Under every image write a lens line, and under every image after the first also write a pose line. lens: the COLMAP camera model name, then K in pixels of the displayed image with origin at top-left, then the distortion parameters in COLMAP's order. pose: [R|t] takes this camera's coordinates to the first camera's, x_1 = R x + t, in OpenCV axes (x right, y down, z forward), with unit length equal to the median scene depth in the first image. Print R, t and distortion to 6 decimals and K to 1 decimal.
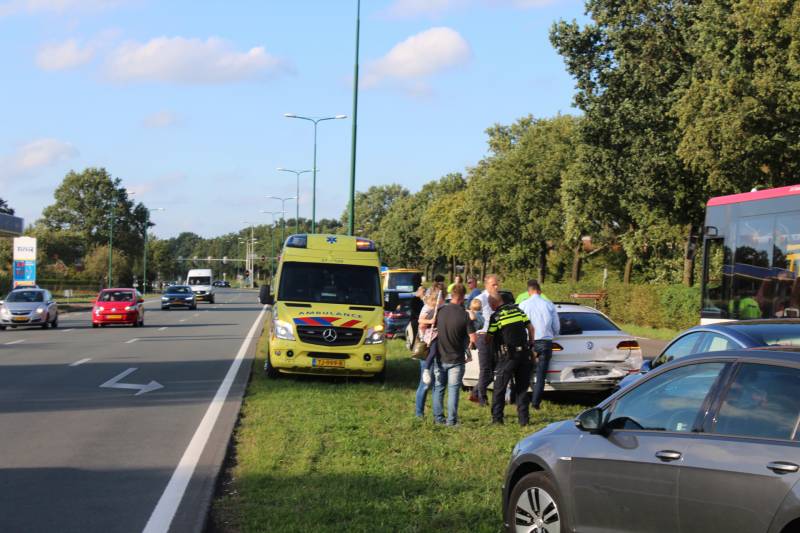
lens RADIAL K [[1638.4, 0, 400.0], [0, 1638.4, 266.5], [0, 0, 1]] dist [0.023451, 0.002417]
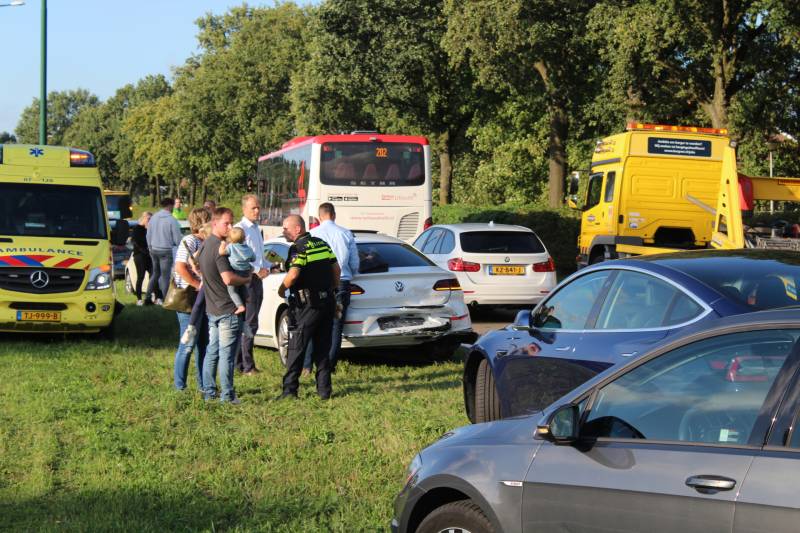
lens RADIAL K [[1914.9, 0, 400.0], [0, 1914.9, 266.5], [0, 0, 1]] dist [0.129008, -0.345824]
pose [[0.986815, -0.021348, 0.160437, -0.008841], [0.014625, 0.998969, 0.042972, 0.000300], [-0.161189, -0.040059, 0.986110, 0.044013]]
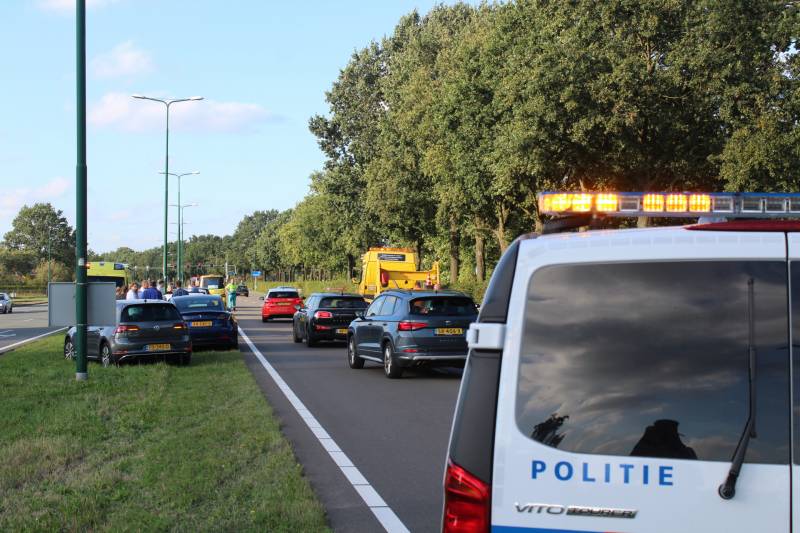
lens RADIAL K [[1273.6, 0, 400.0], [0, 1273.6, 266.5], [0, 0, 1]] dist [-0.007380, -0.006004]
pose [[0.996605, -0.021992, 0.079346, 0.093513], [0.022097, 0.999756, -0.000452, -0.002145], [-0.079316, 0.002204, 0.996847, -0.287863]]
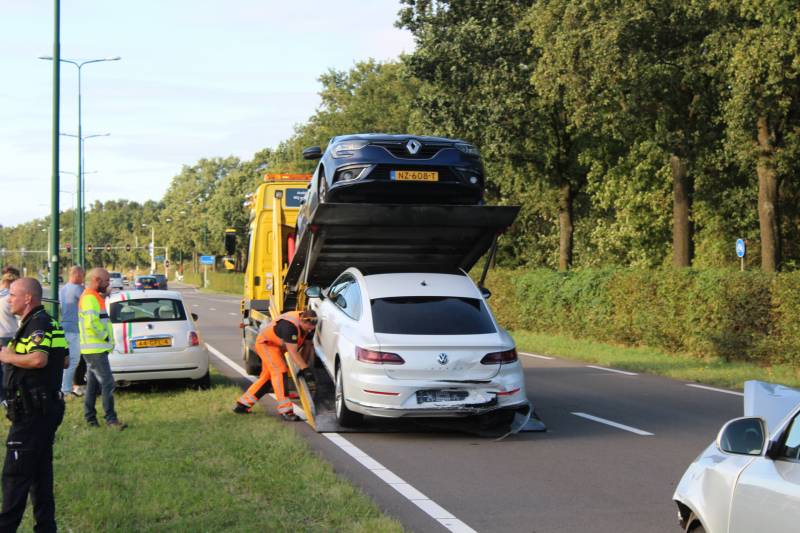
lens RADIAL K [[1914.9, 0, 400.0], [0, 1914.9, 266.5], [0, 0, 1]] dist [0.129008, -0.345824]
pose [[0.996836, -0.022280, 0.076294, 0.044751], [0.021787, 0.999736, 0.007285, 0.002813], [-0.076436, -0.005599, 0.997059, 0.169158]]
